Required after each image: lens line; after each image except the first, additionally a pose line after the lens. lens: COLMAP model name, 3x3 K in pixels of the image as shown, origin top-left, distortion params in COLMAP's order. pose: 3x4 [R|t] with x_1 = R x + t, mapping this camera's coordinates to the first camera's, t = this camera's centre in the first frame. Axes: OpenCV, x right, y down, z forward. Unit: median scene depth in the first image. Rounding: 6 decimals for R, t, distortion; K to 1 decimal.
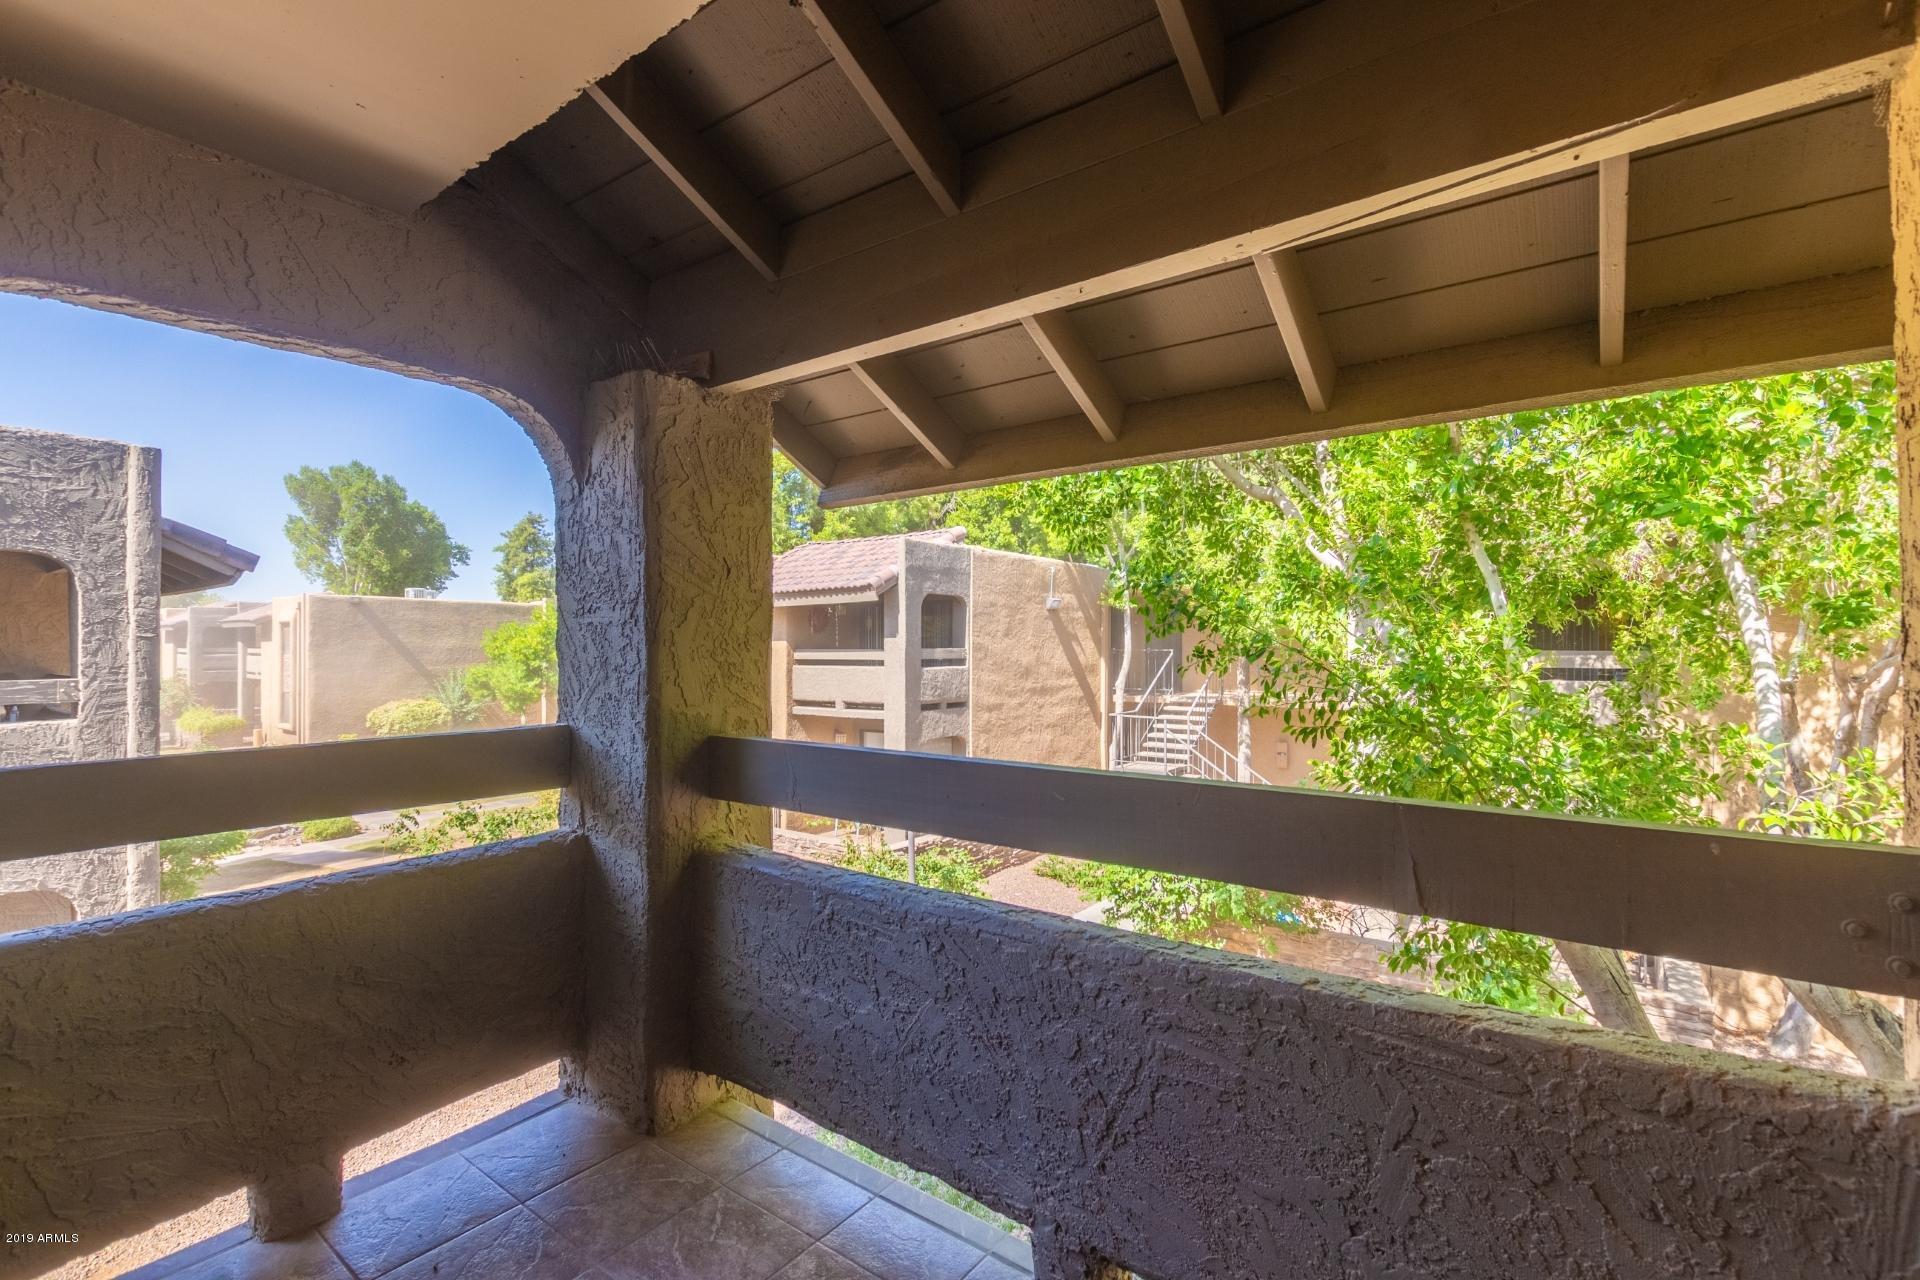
lens RADIAL K [[885.1, 0, 971.4], [0, 885.1, 642.0], [0, 0, 1]] dist [0.008230, -0.001353]
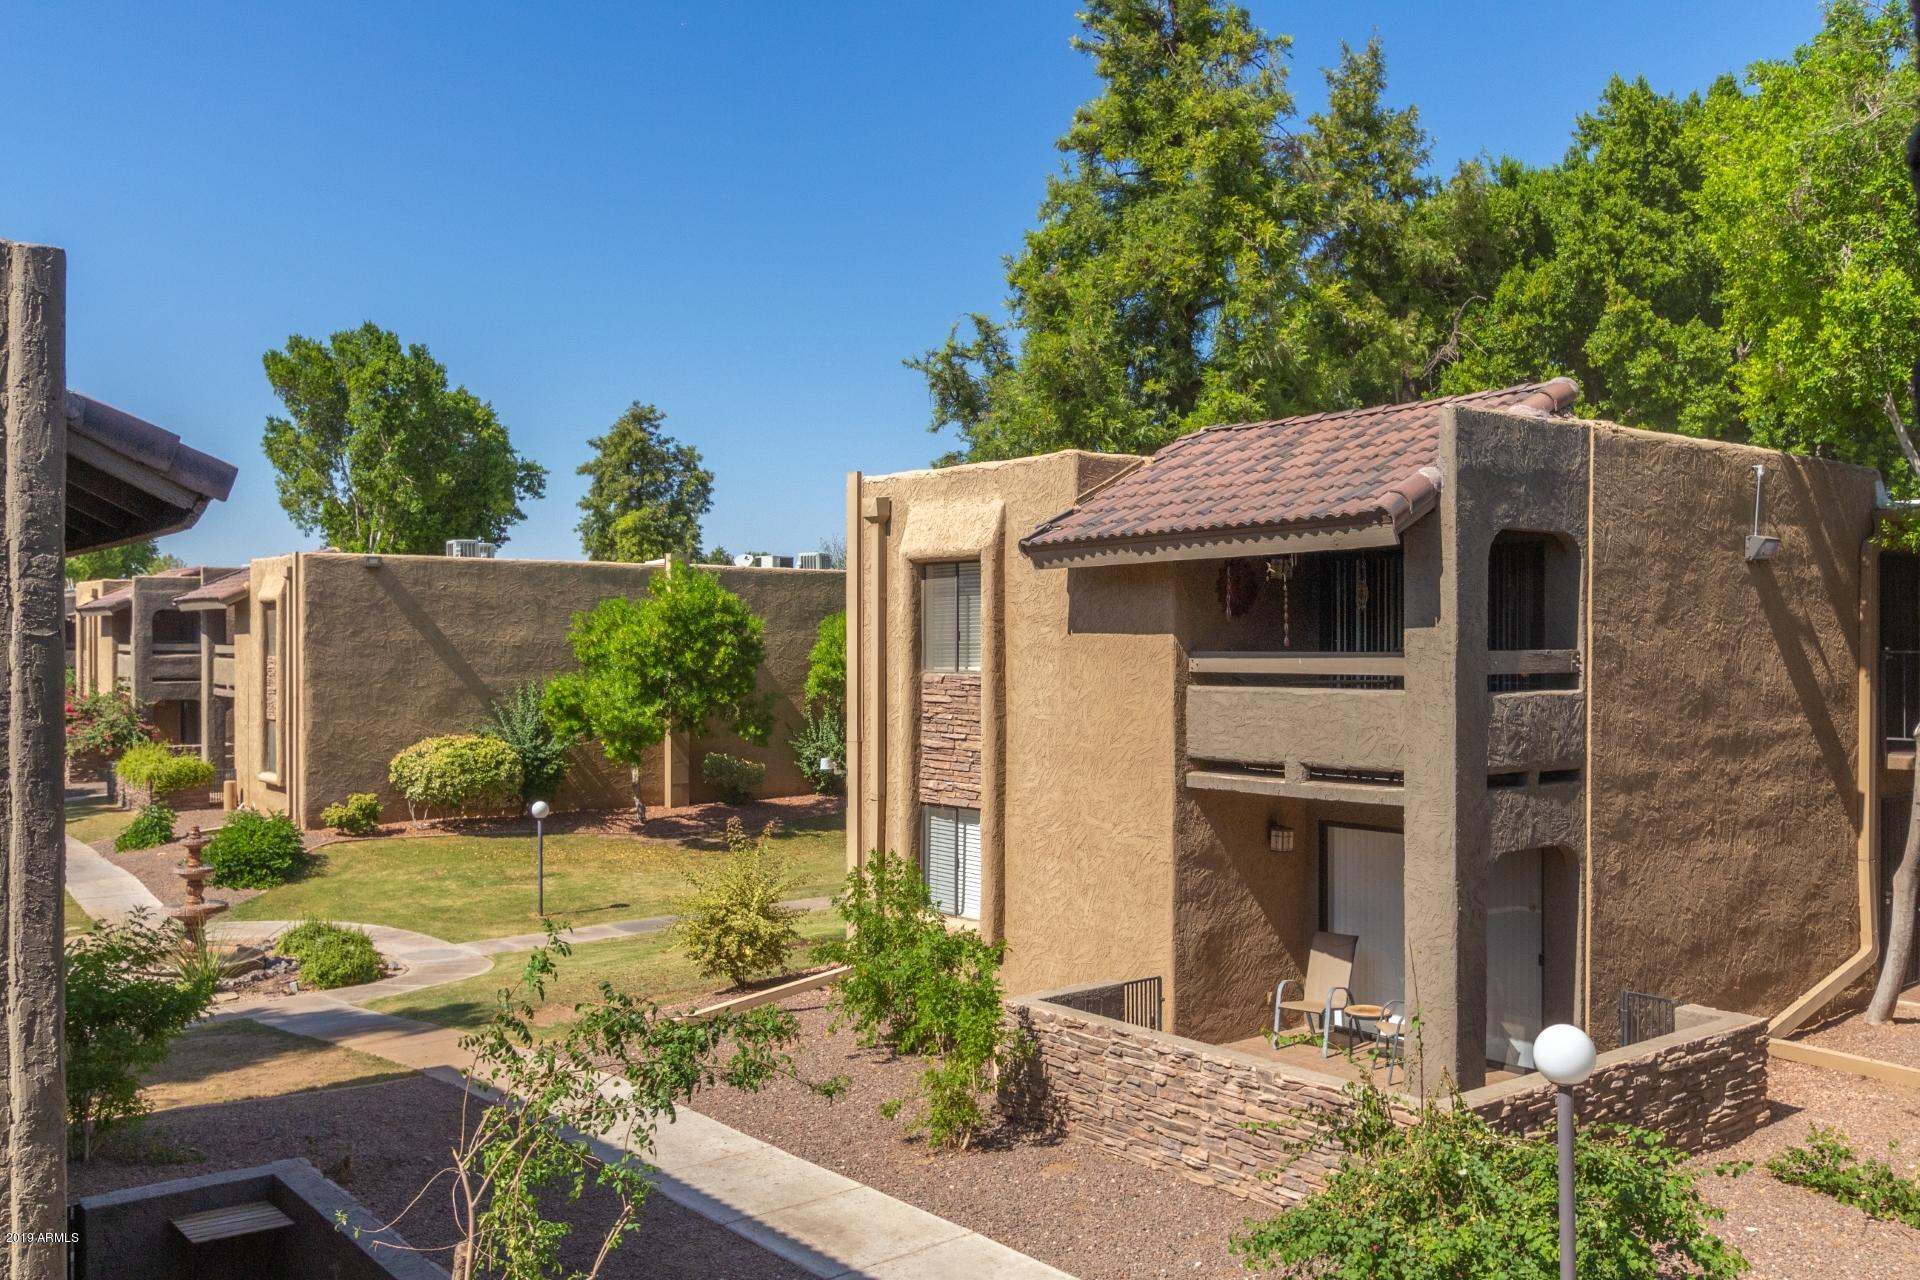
lens RADIAL K [[1658.8, 0, 967.2], [0, 1658.8, 638.4], [0, 0, 1]] dist [-0.006529, 0.022080]
pose [[0.967179, -0.001242, -0.254094, -0.068923], [0.002587, 0.999984, 0.004958, -0.002656], [0.254084, -0.005453, 0.967167, 0.084054]]
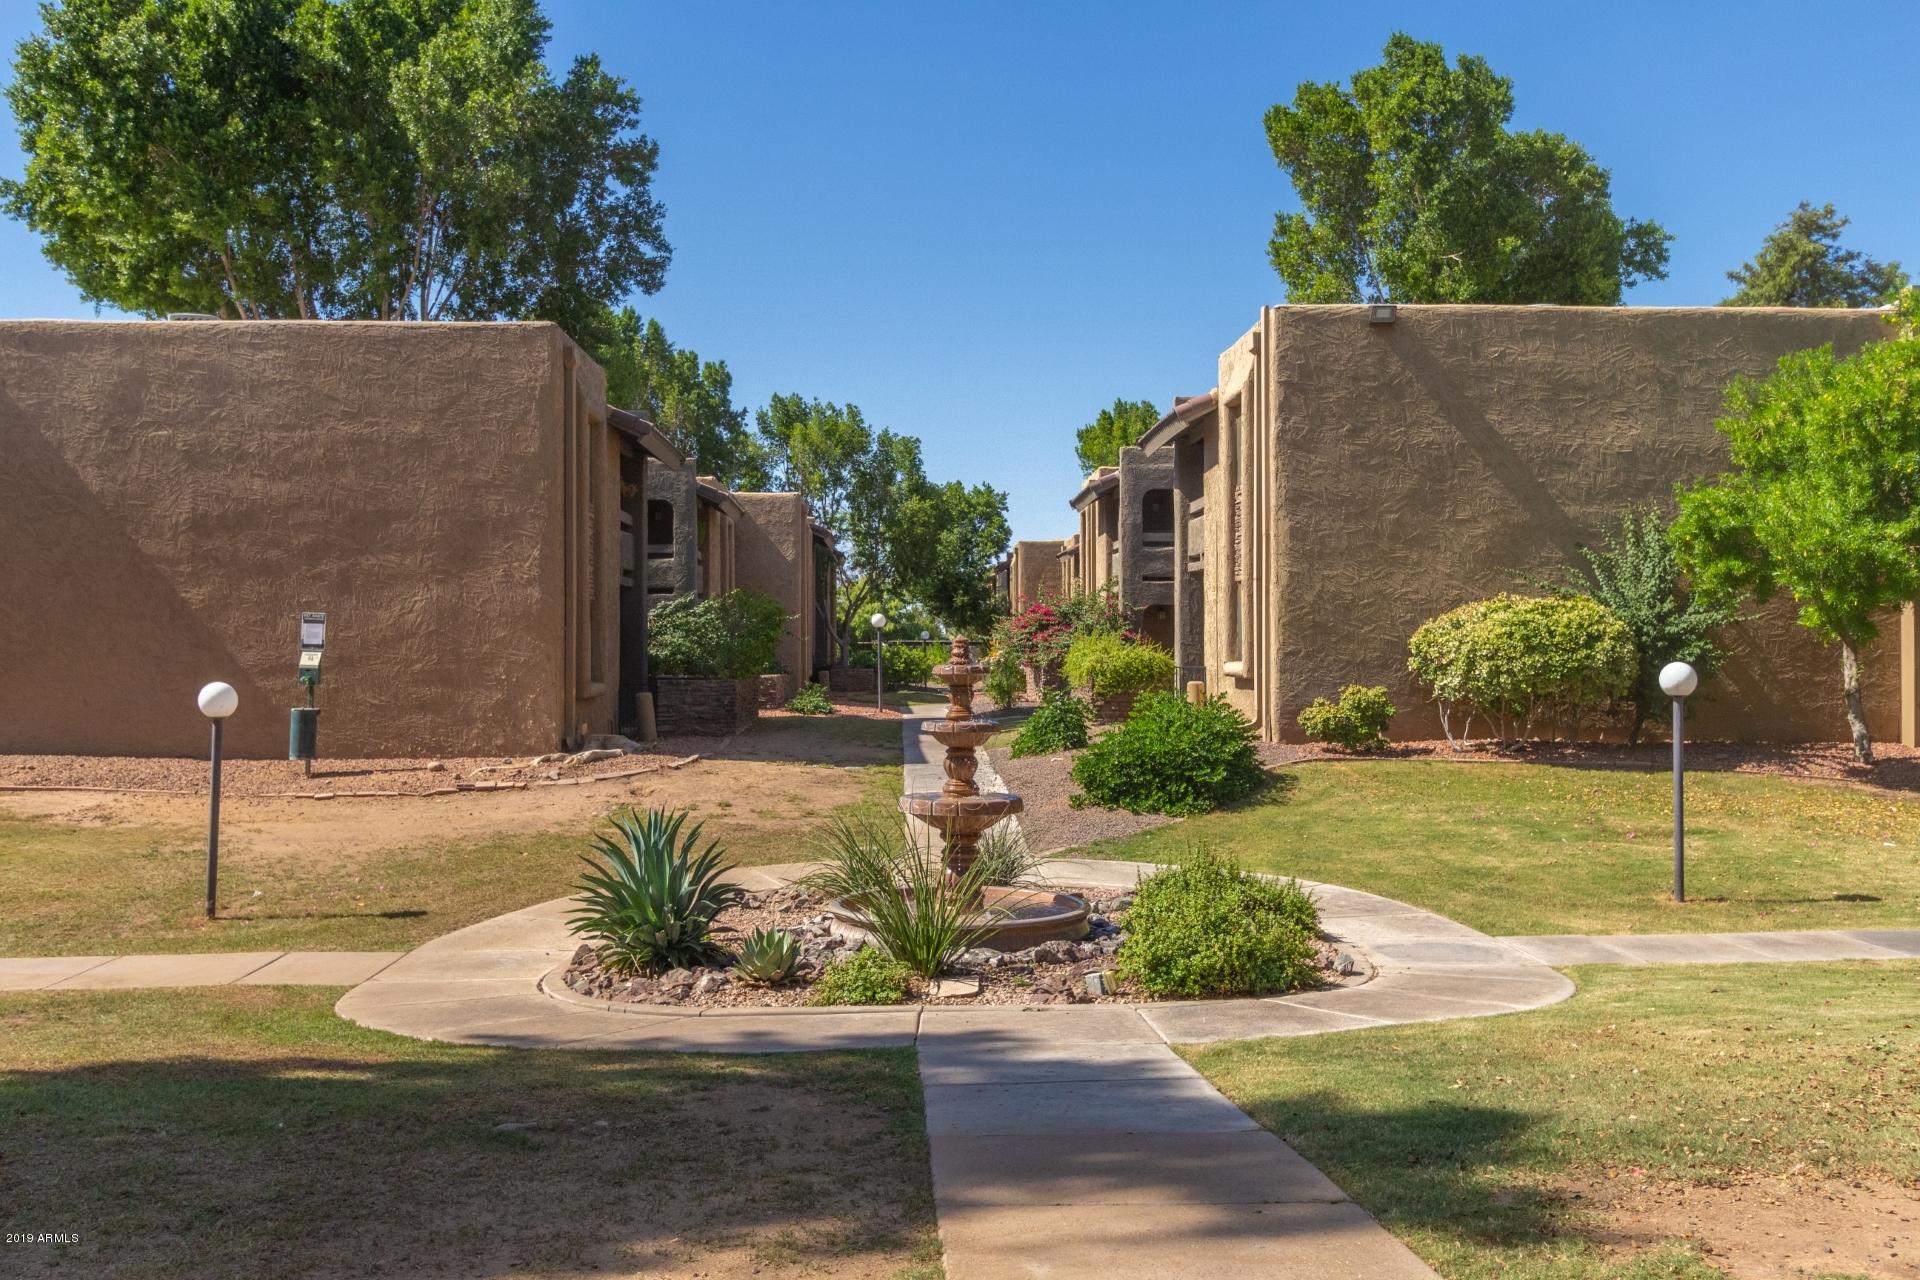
lens RADIAL K [[1705.8, 0, 963.9], [0, 1705.8, 633.7], [0, 0, 1]] dist [-0.000550, 0.025183]
pose [[0.628756, -0.010470, -0.777532, -0.407251], [0.005768, 0.999945, -0.008801, 0.129986], [0.777582, 0.001049, 0.628781, 0.668328]]
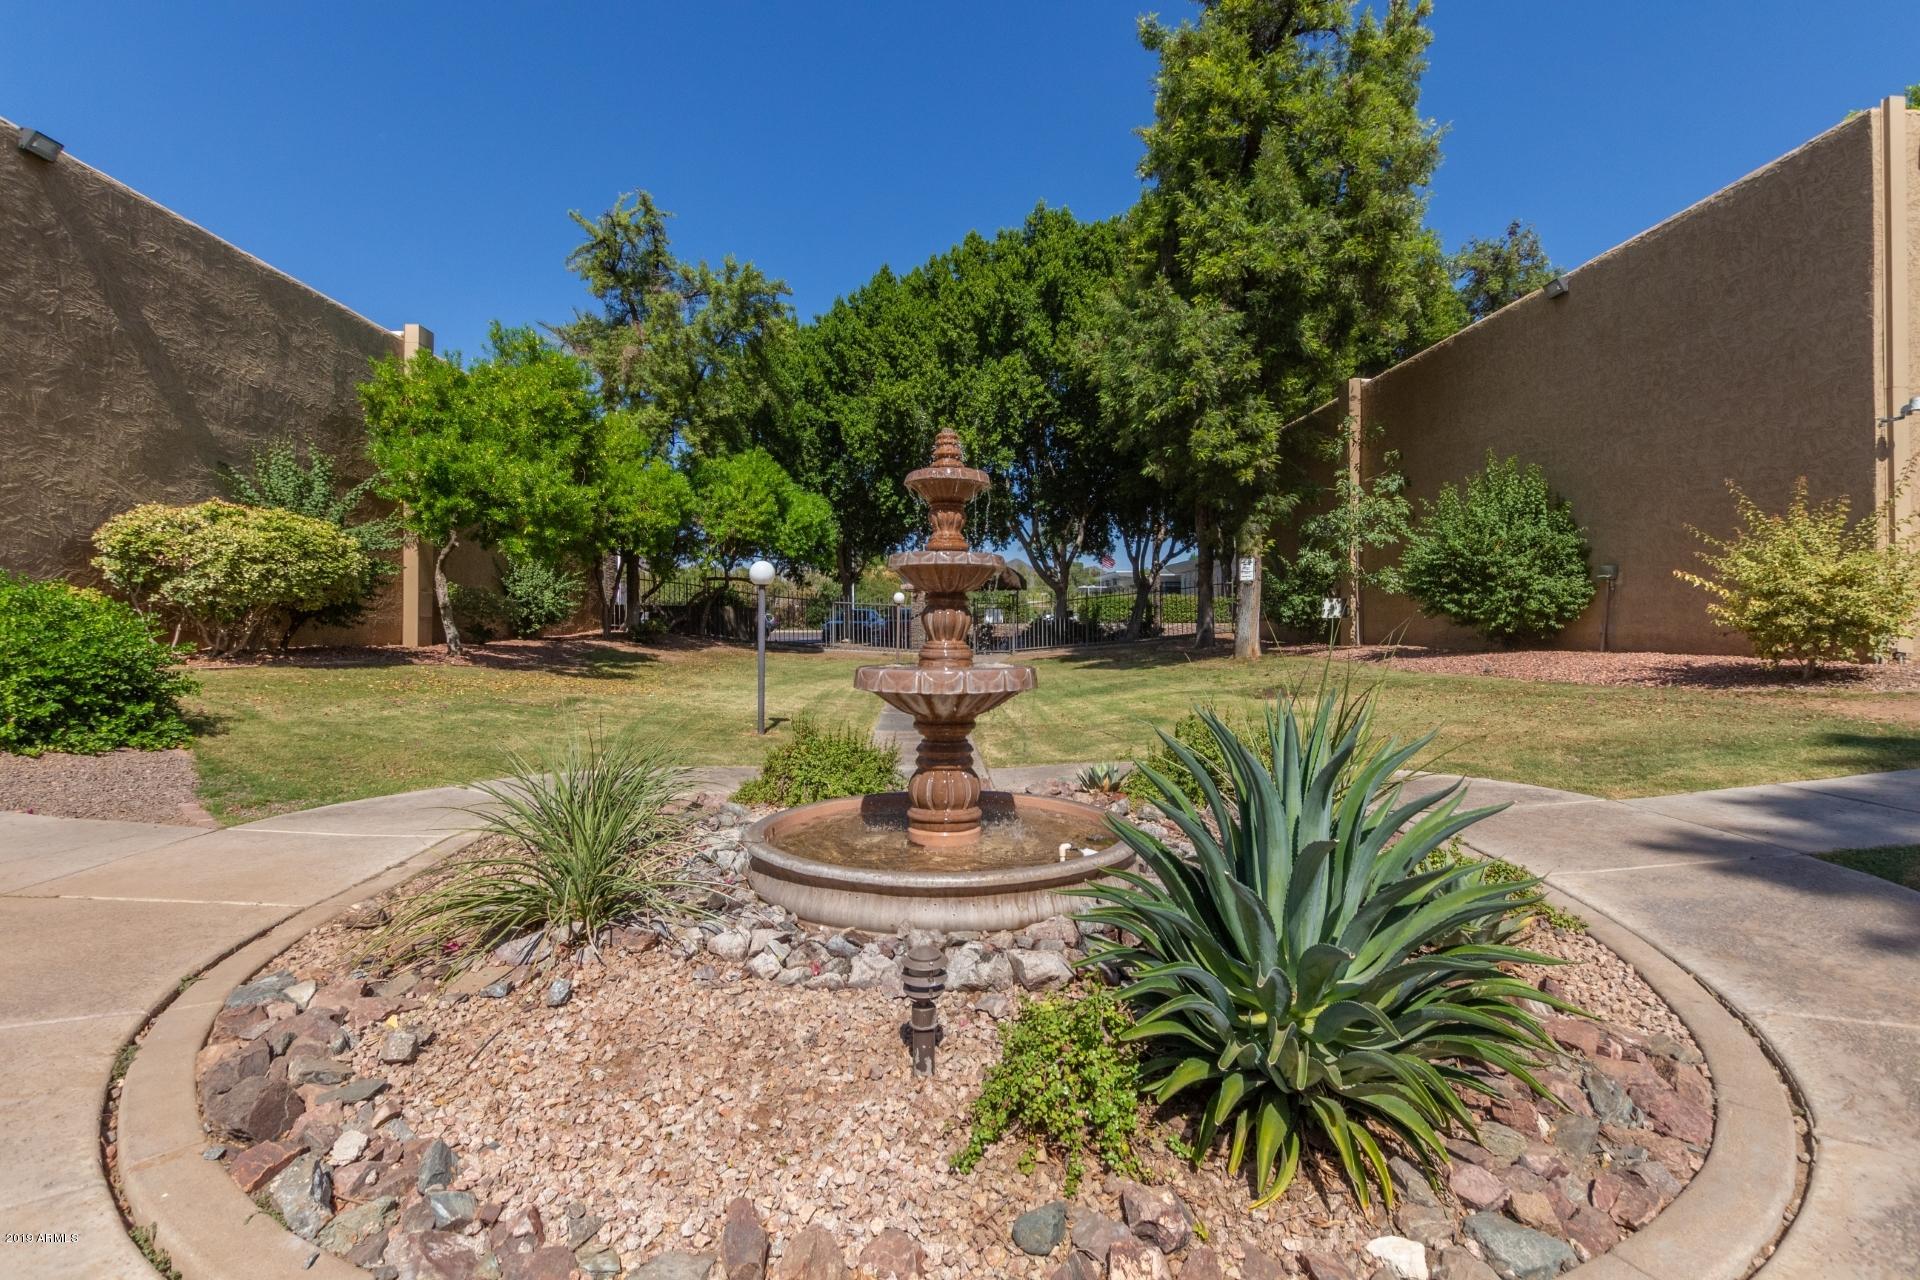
lens RADIAL K [[885.1, 0, 962.6], [0, 885.1, 624.5], [0, 0, 1]] dist [0.008230, -0.001353]
pose [[0.775374, -0.002730, 0.631497, -0.974605], [-0.001908, 0.999976, 0.006666, 0.167998], [-0.631500, -0.006374, 0.775350, 0.867694]]
